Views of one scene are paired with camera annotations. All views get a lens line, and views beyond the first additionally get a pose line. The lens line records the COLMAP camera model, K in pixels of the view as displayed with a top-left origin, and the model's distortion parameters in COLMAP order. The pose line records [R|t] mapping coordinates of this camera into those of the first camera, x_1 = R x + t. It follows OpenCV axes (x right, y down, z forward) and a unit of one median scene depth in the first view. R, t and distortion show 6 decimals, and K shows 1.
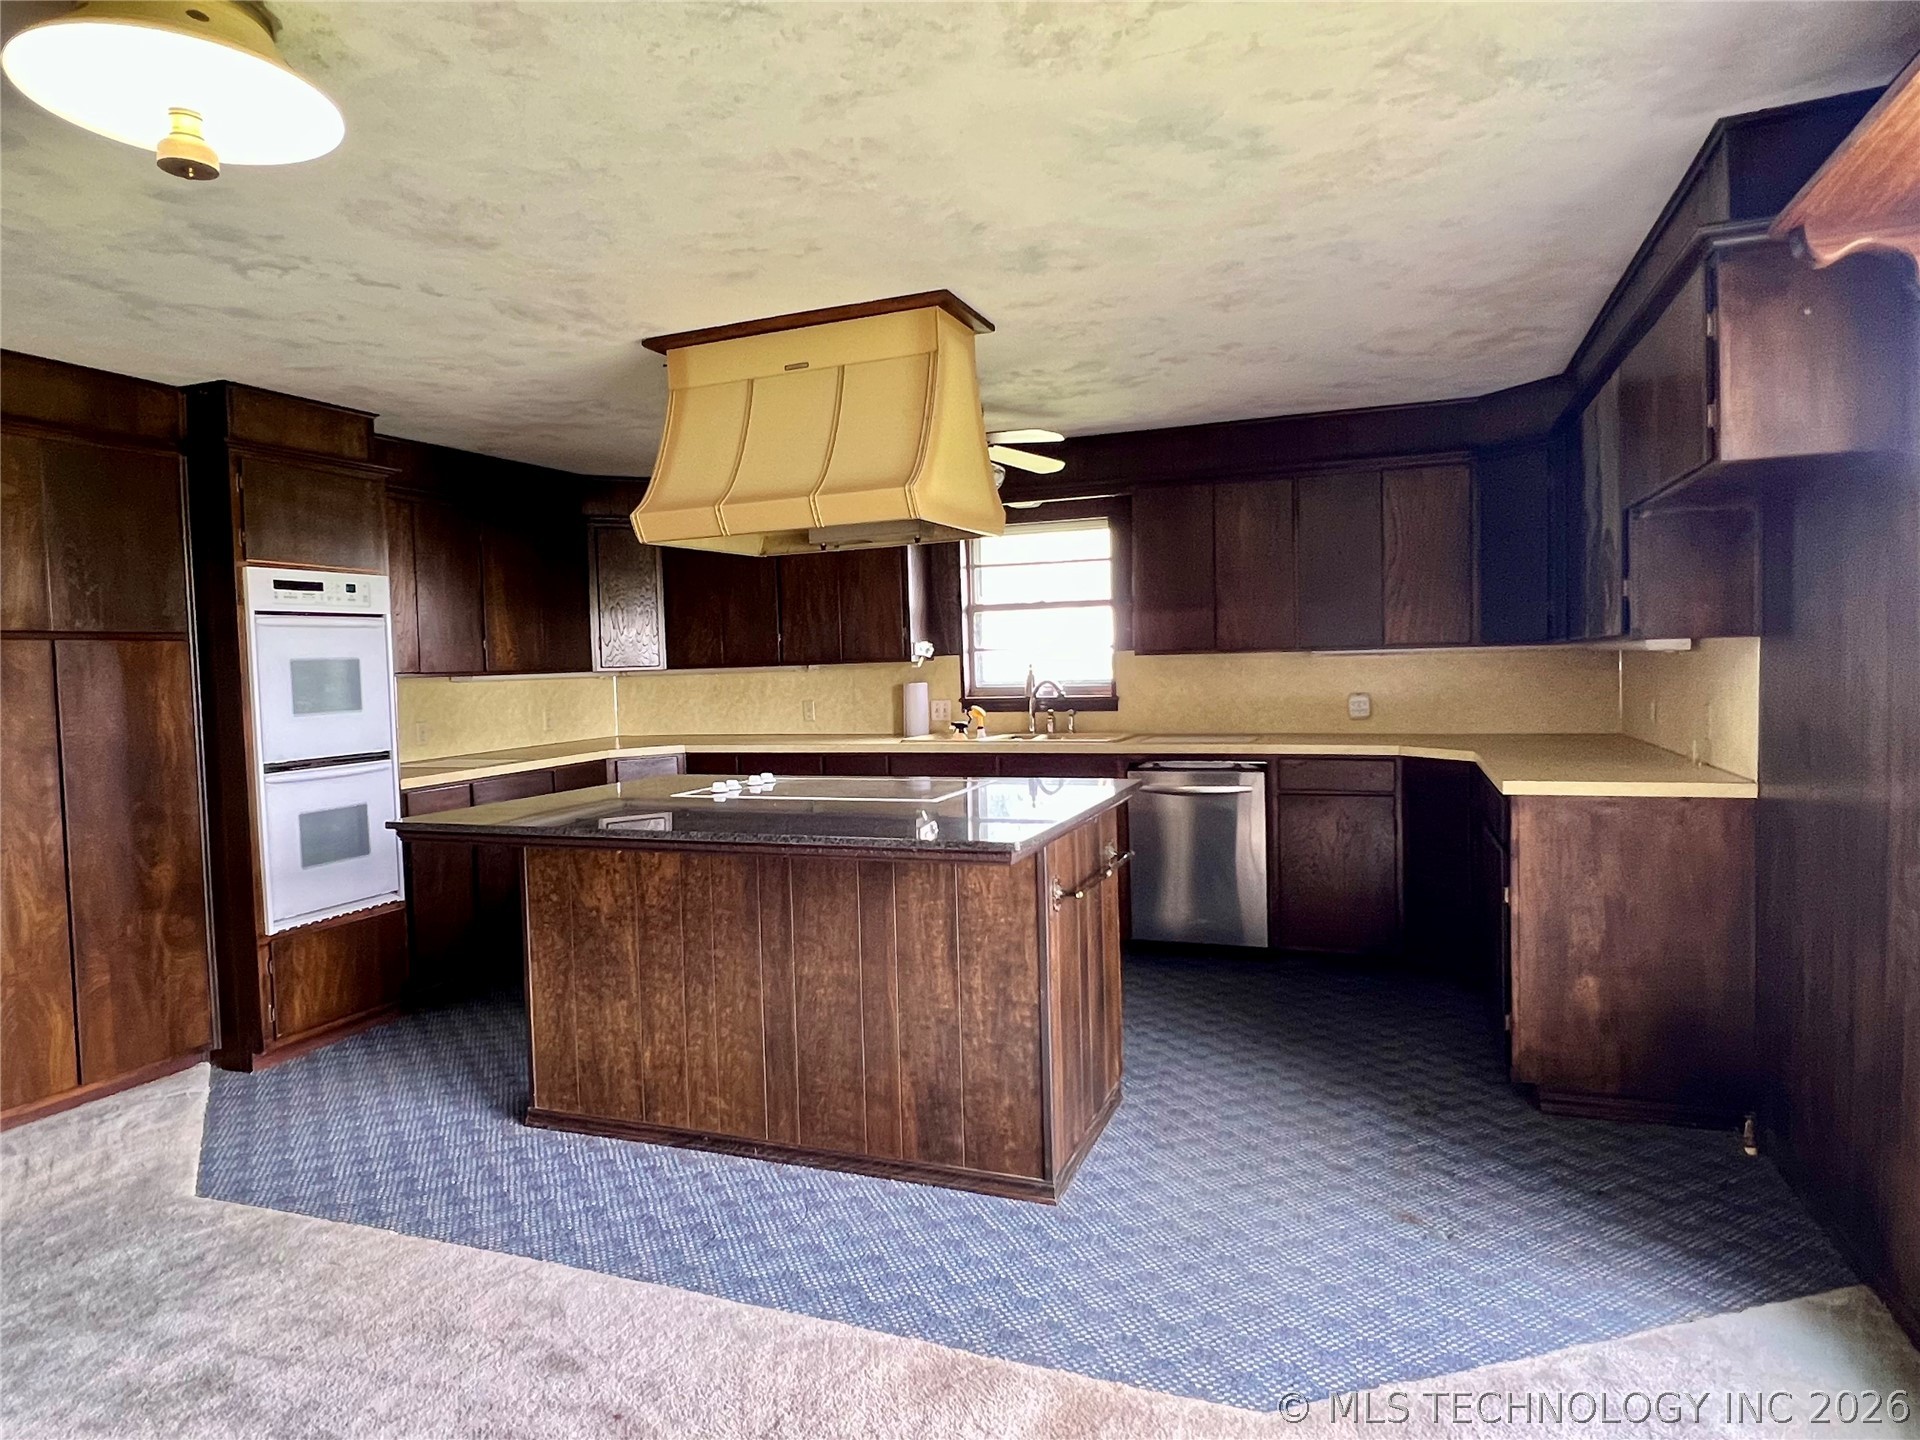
lens RADIAL K [[1148.7, 0, 954.2], [0, 1148.7, 714.3], [0, 0, 1]] dist [-0.008200, 0.004626]
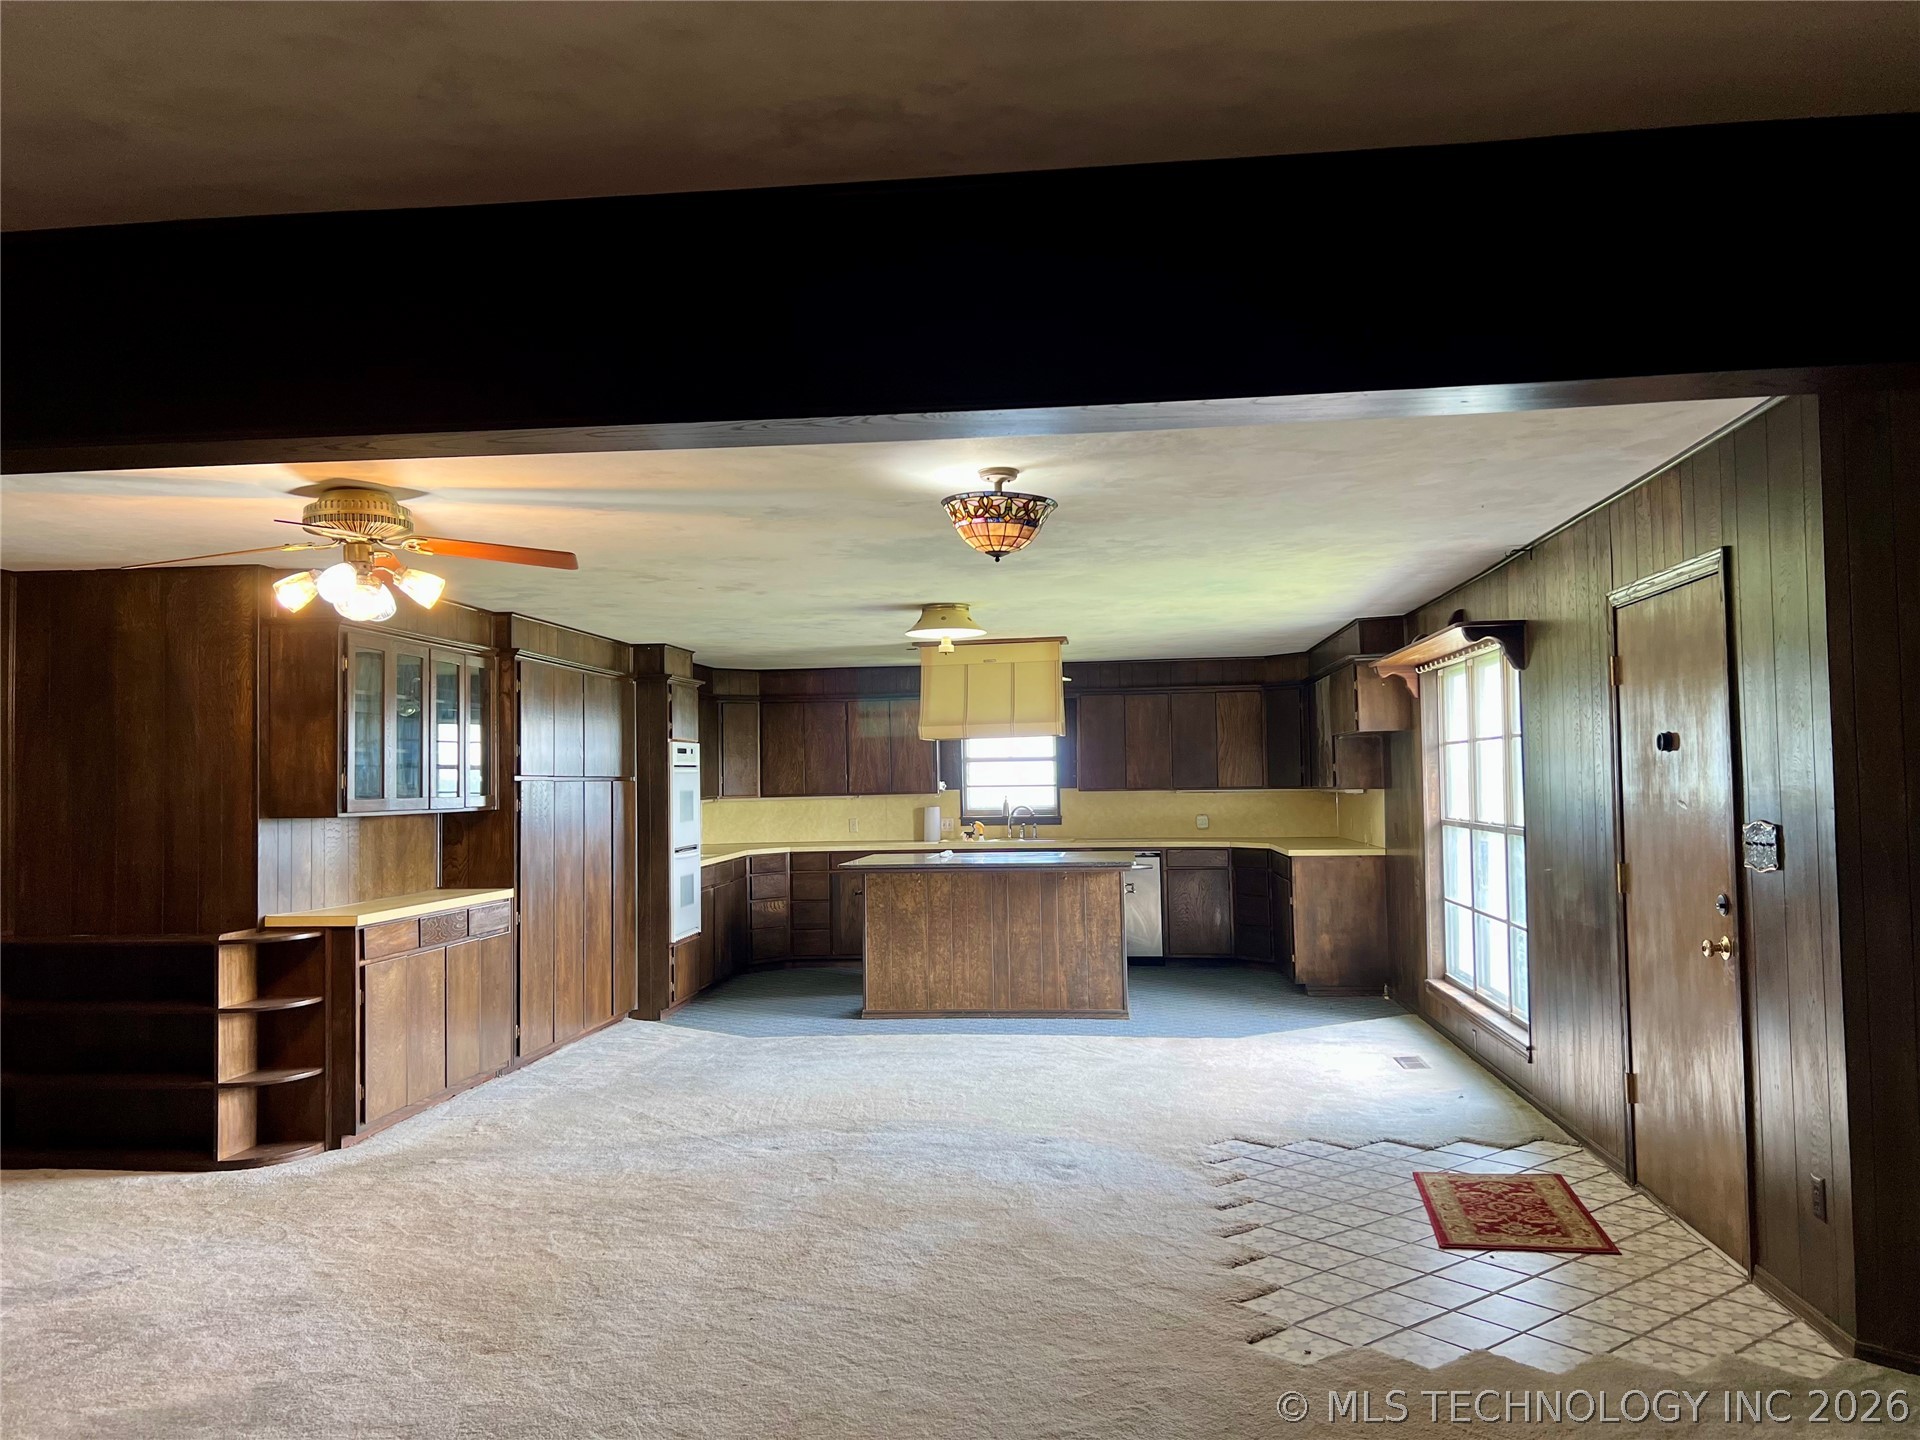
lens RADIAL K [[1446.9, 0, 958.2], [0, 1446.9, 719.6], [0, 0, 1]] dist [0.116541, 0.000655]
pose [[0.966419, 0.020851, 0.256126, -0.914200], [0.003013, 0.995715, -0.092431, 0.065728], [-0.256955, 0.090099, 0.962214, -1.664394]]
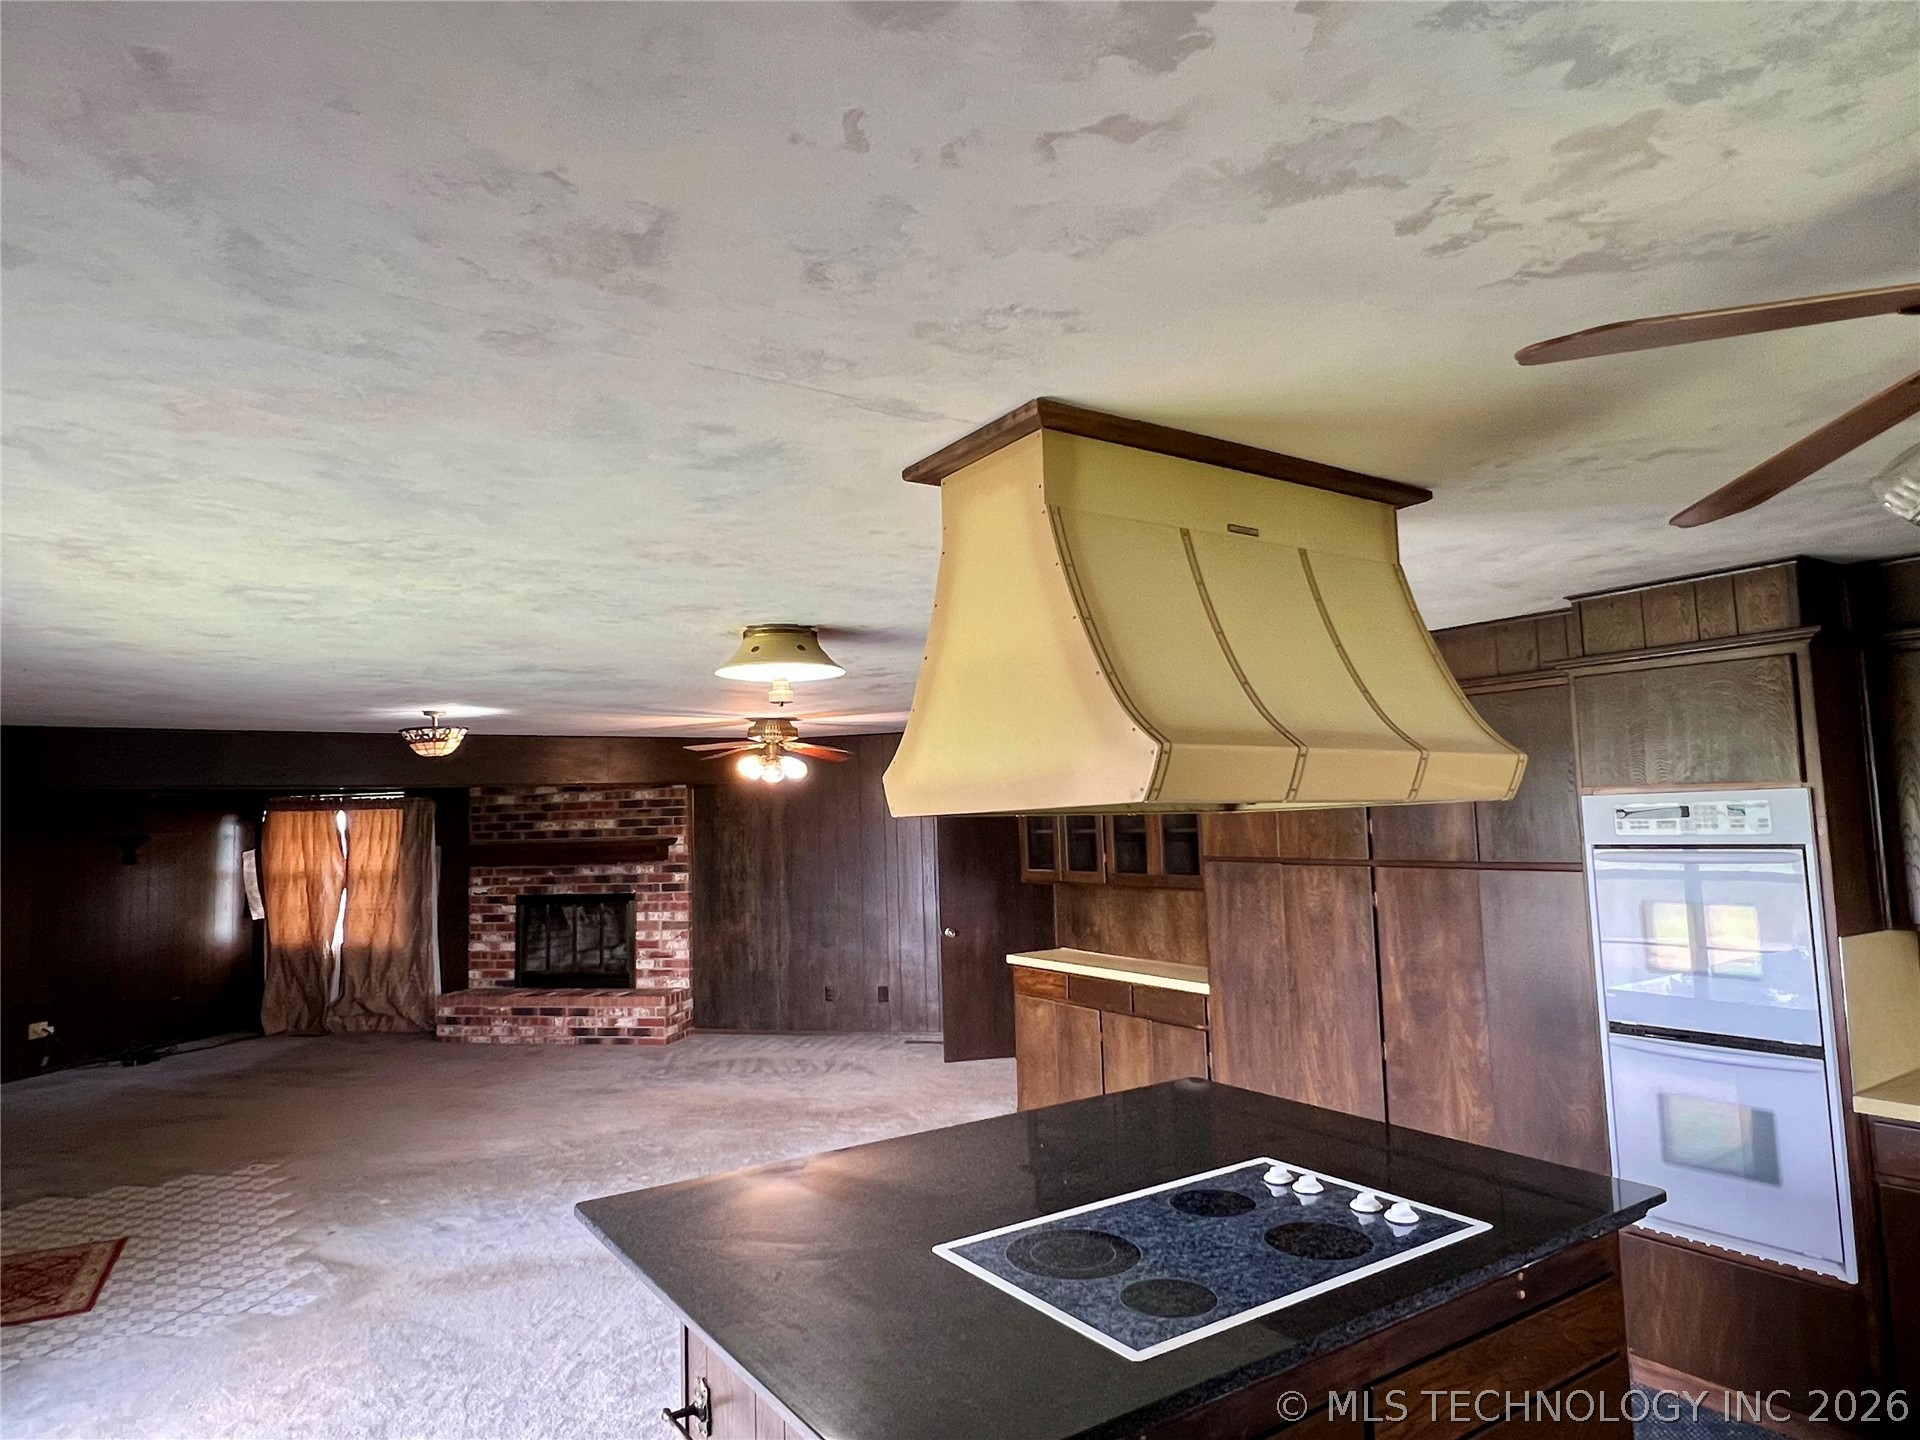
lens RADIAL K [[1148.7, 0, 953.3], [0, 1148.7, 708.0], [0, 0, 1]] dist [-0.008200, 0.004626]
pose [[-0.575718, -0.036043, -0.816854, 0.486547], [0.006441, 0.998797, -0.048610, -0.186046], [0.817623, -0.033247, -0.574793, 1.313782]]
